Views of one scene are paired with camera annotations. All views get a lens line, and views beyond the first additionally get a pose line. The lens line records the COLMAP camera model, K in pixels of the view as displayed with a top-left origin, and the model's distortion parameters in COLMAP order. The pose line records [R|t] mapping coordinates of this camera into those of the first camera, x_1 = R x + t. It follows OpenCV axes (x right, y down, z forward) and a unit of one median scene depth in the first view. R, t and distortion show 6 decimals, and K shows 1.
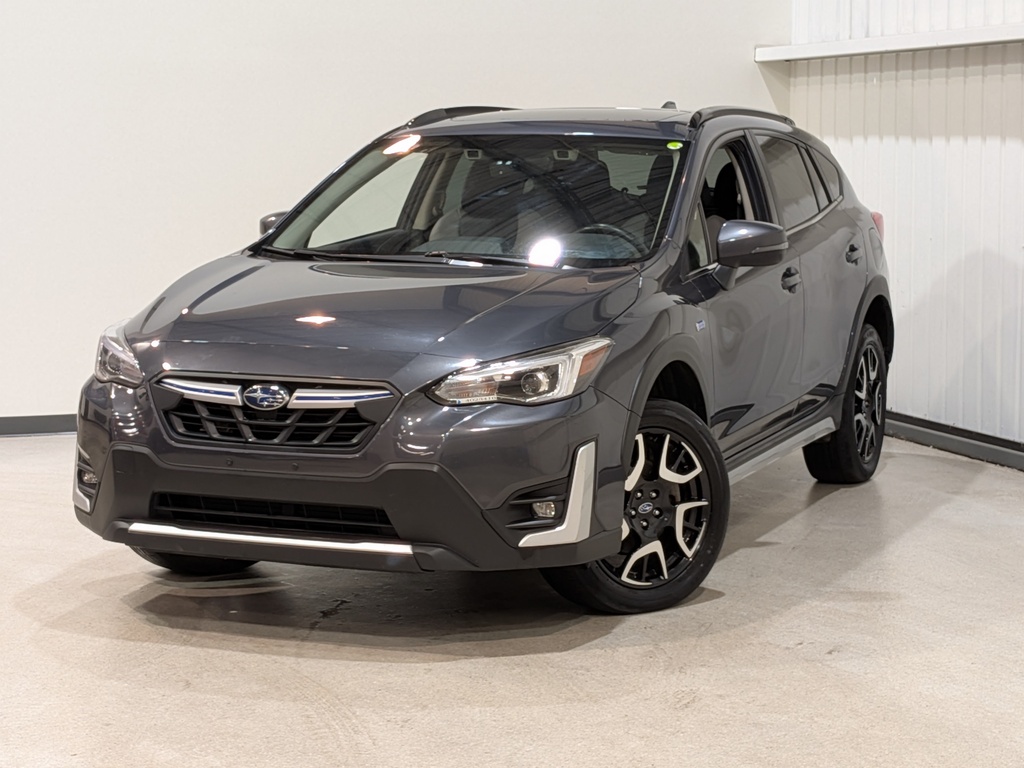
lens RADIAL K [[744.1, 0, 561.8], [0, 744.1, 380.3], [0, 0, 1]] dist [0.040942, -0.093736]
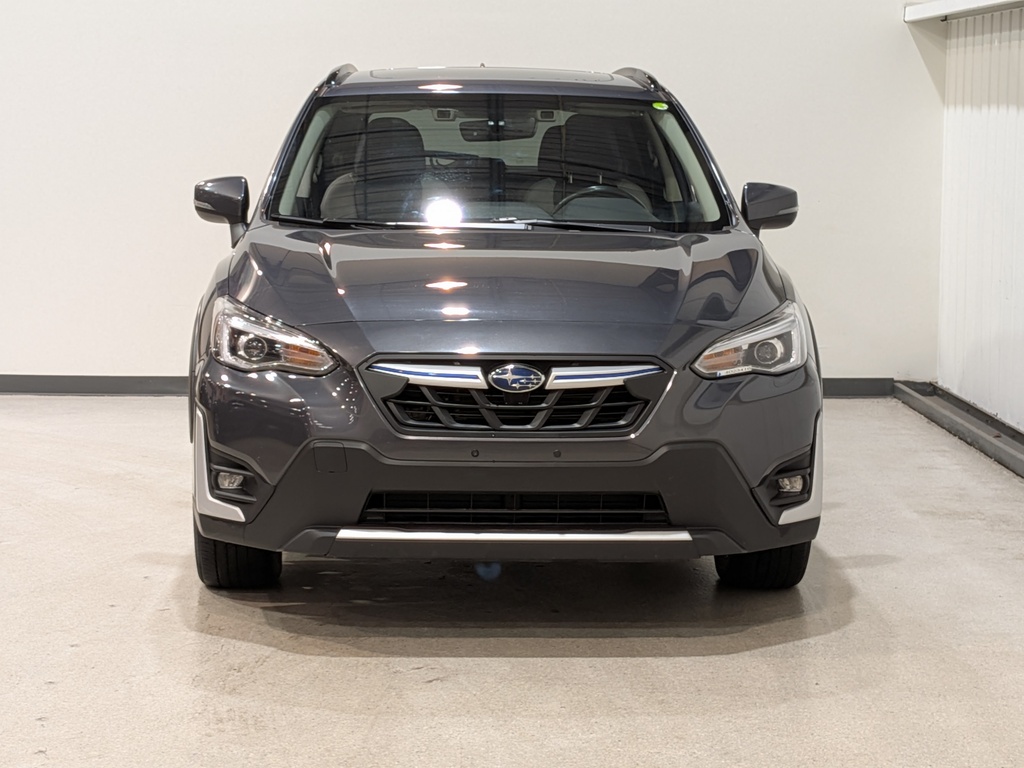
lens RADIAL K [[744.1, 0, 521.1], [0, 744.1, 382.8], [0, 0, 1]] dist [0.040942, -0.093736]
pose [[0.989603, -0.045925, 0.136295, -0.509051], [0.040017, 0.998150, 0.045773, -0.012538], [-0.138145, -0.039843, 0.989610, 0.119170]]
